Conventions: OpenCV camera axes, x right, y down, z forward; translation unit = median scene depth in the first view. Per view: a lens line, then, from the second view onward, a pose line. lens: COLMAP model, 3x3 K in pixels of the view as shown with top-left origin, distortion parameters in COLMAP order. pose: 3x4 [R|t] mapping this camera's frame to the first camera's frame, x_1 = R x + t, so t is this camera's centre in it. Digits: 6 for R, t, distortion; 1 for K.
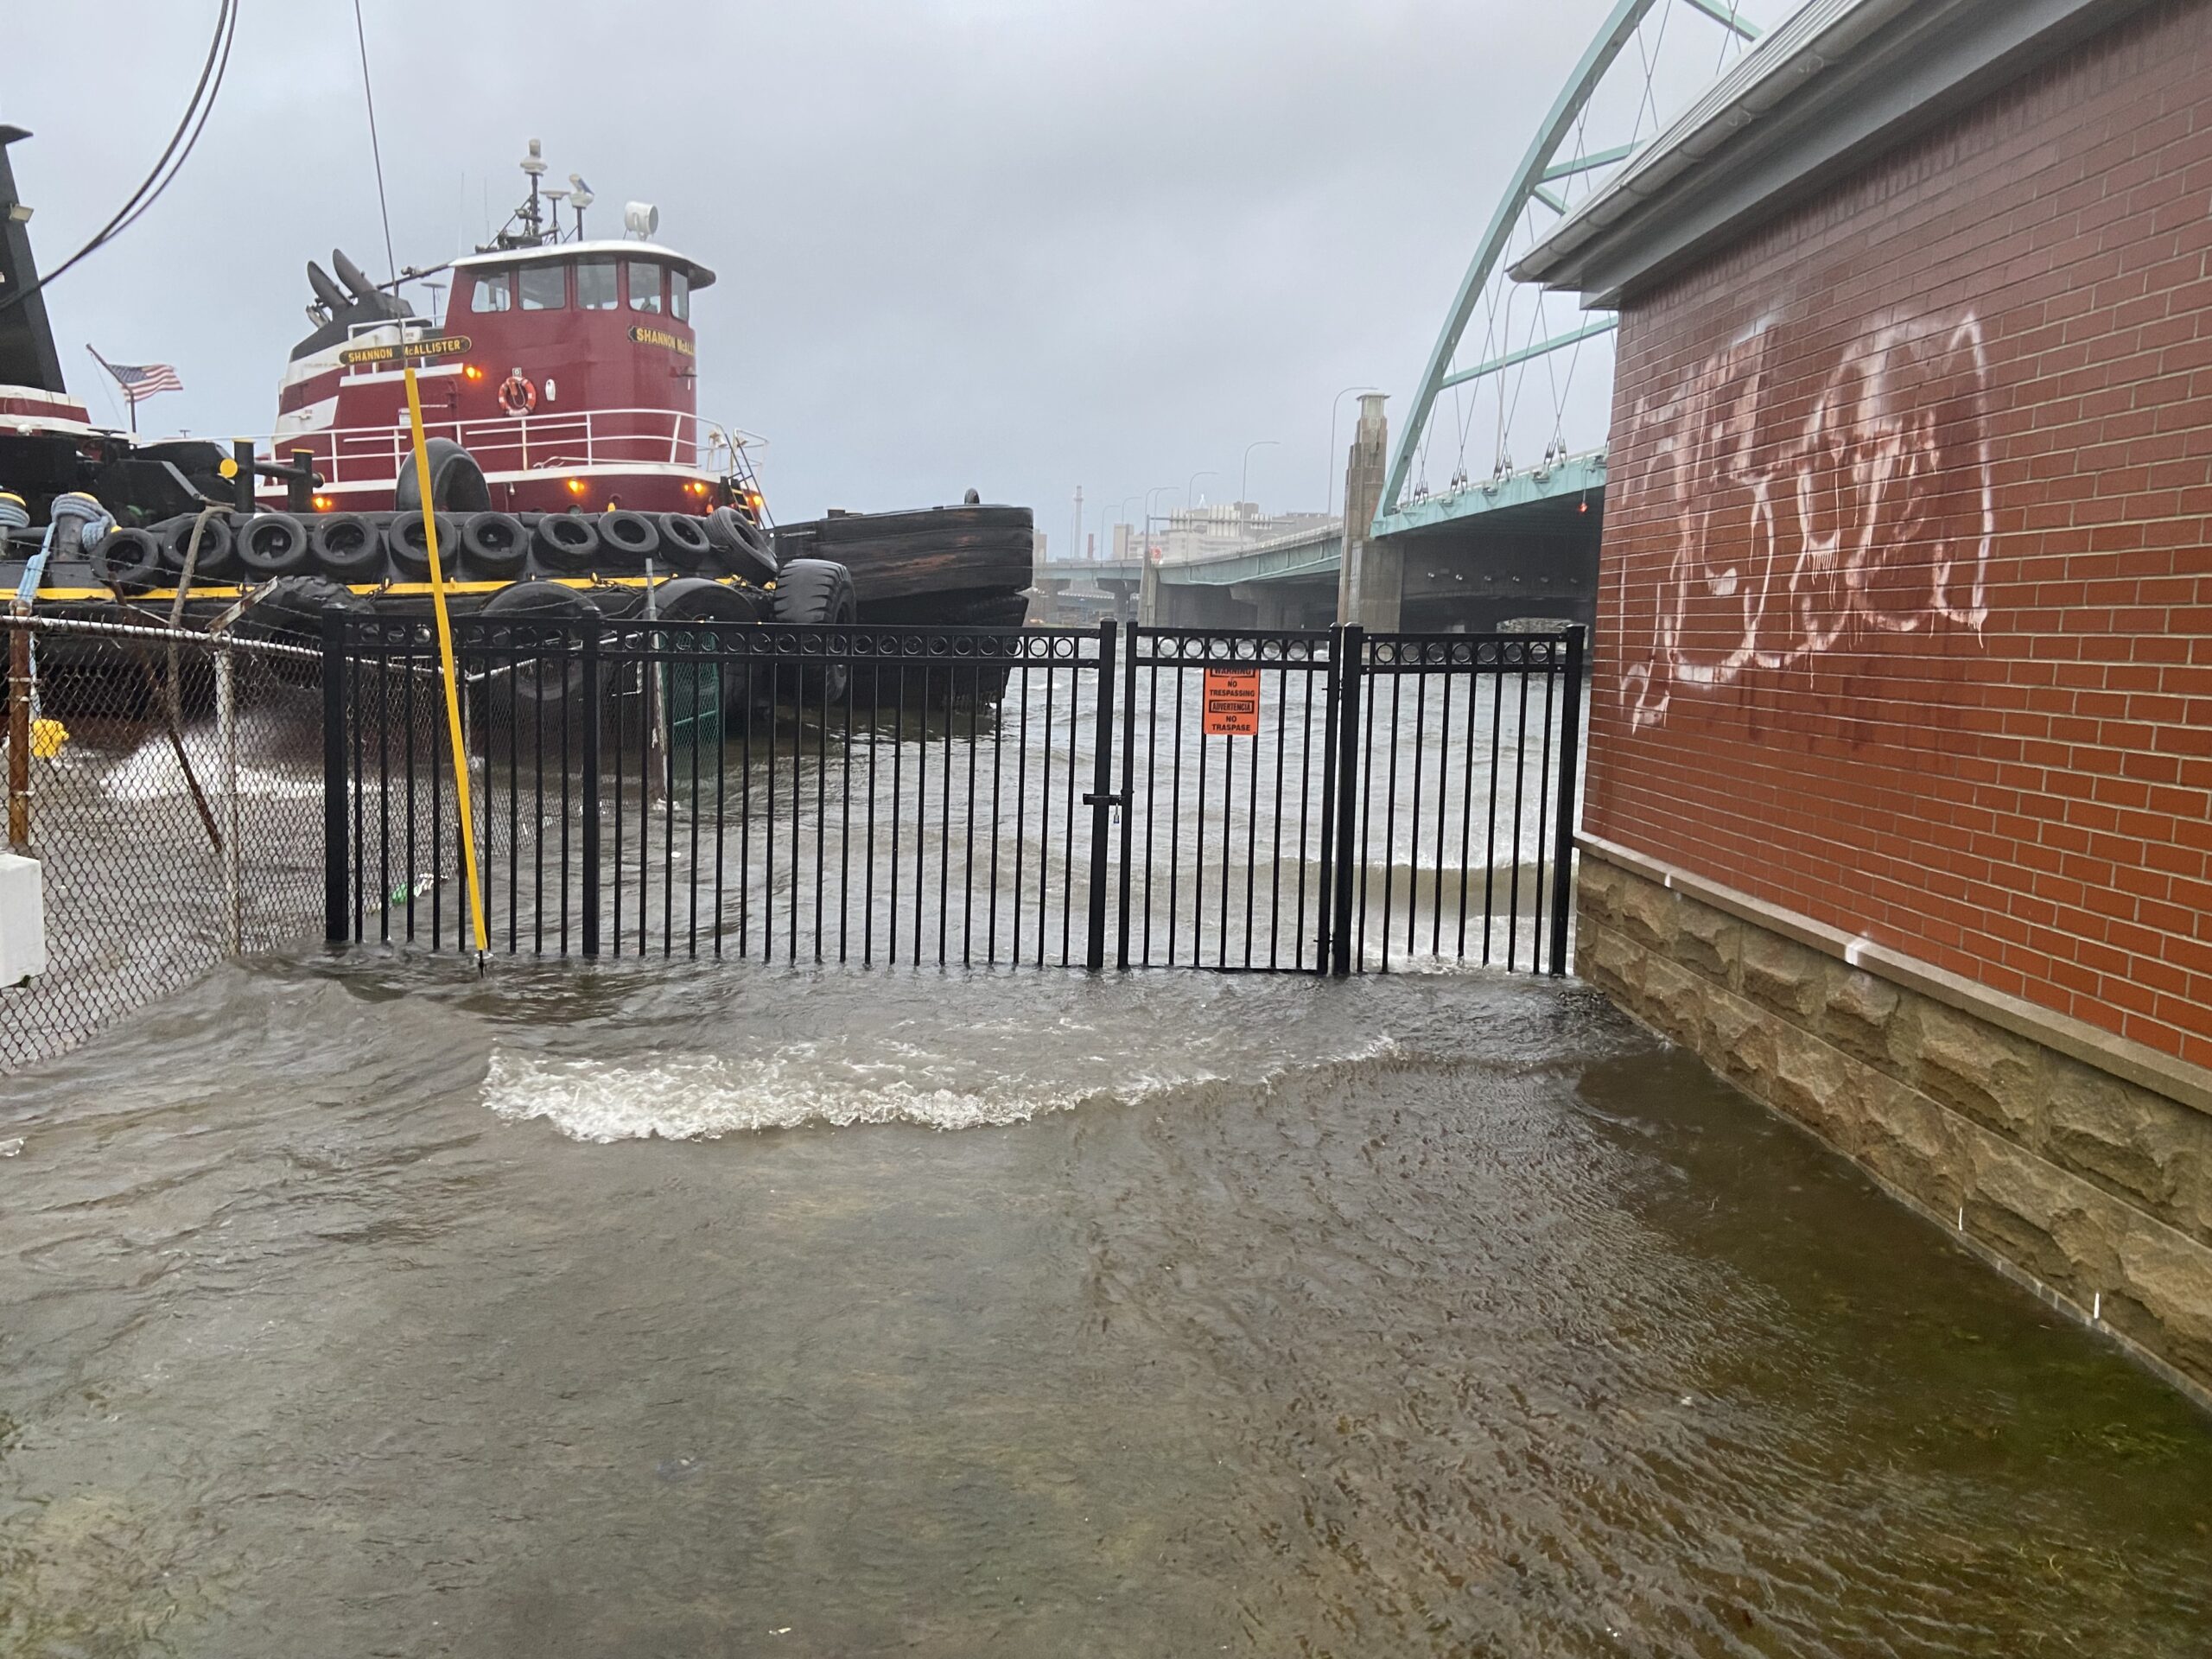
lens RADIAL K [[1636.8, 0, 1086.0], [0, 1636.8, 821.0], [0, 0, 1]] dist [0.082622, -0.087432]
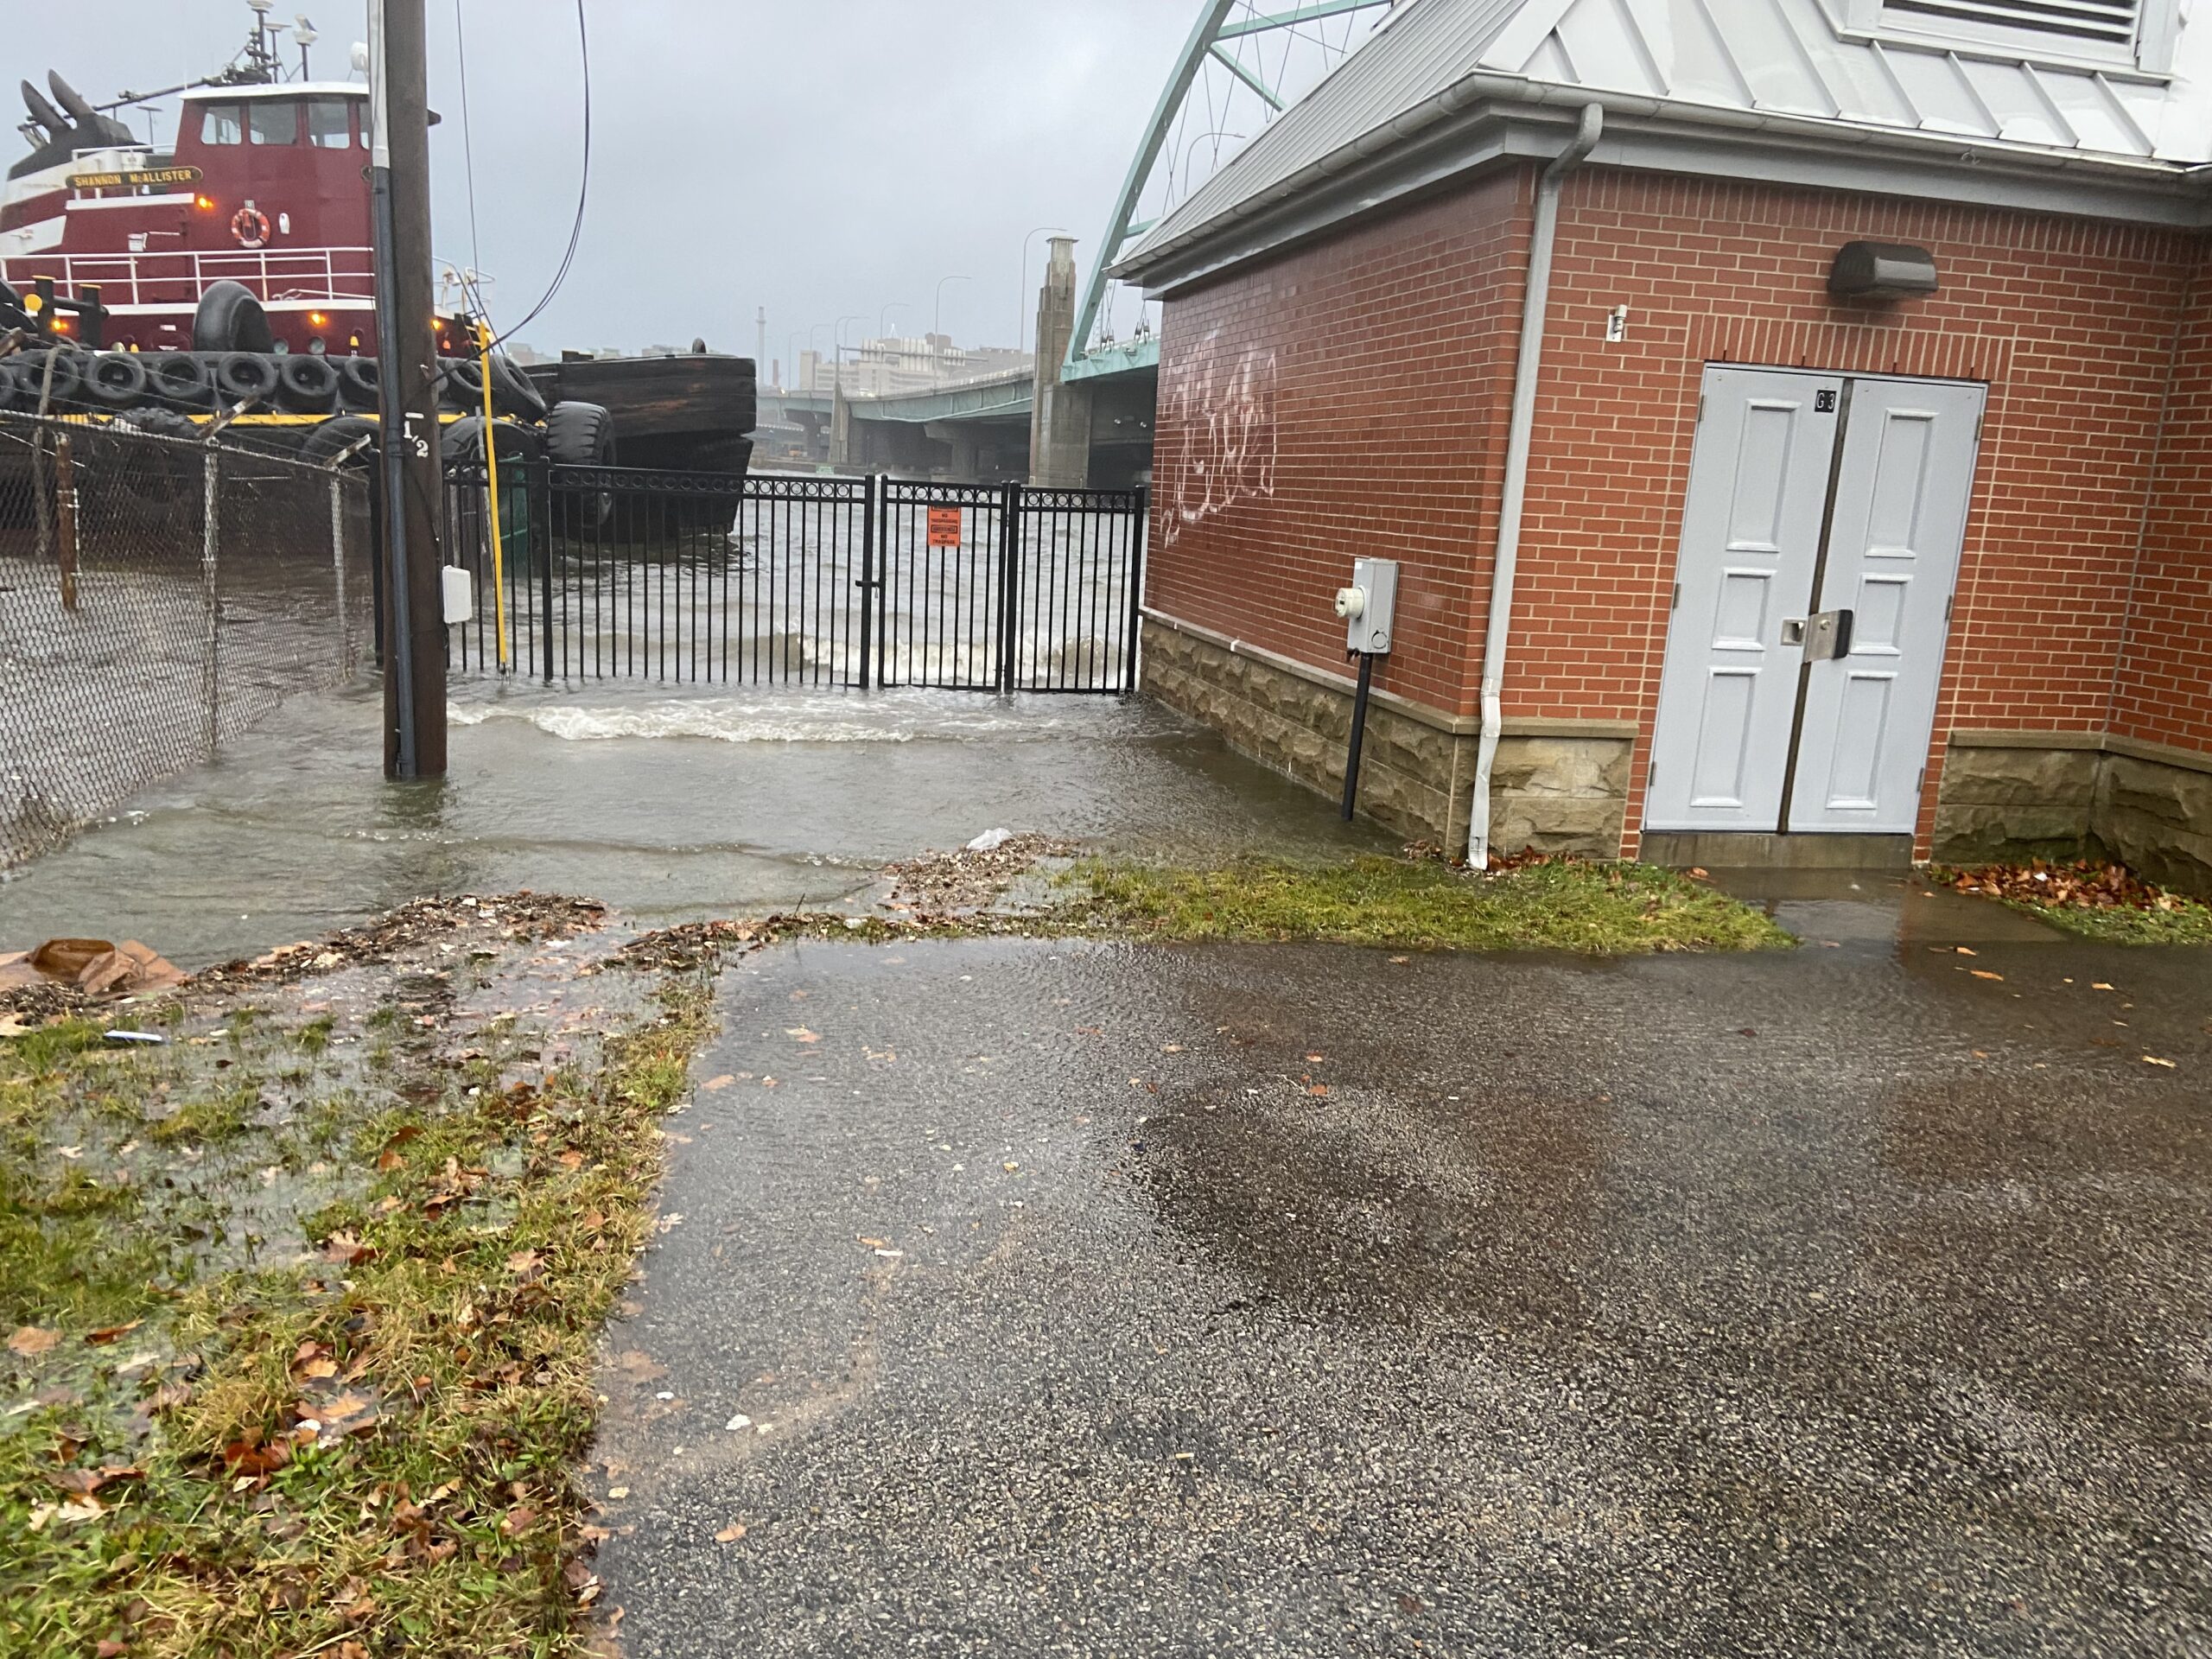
lens RADIAL K [[1636.8, 0, 1118.7], [0, 1636.8, 836.1], [0, 0, 1]] dist [0.082622, -0.087432]
pose [[0.979231, -0.017646, 0.201976, -0.023712], [-0.003444, 0.994614, 0.103592, 0.019773], [-0.202716, -0.102136, 0.973897, -0.206202]]
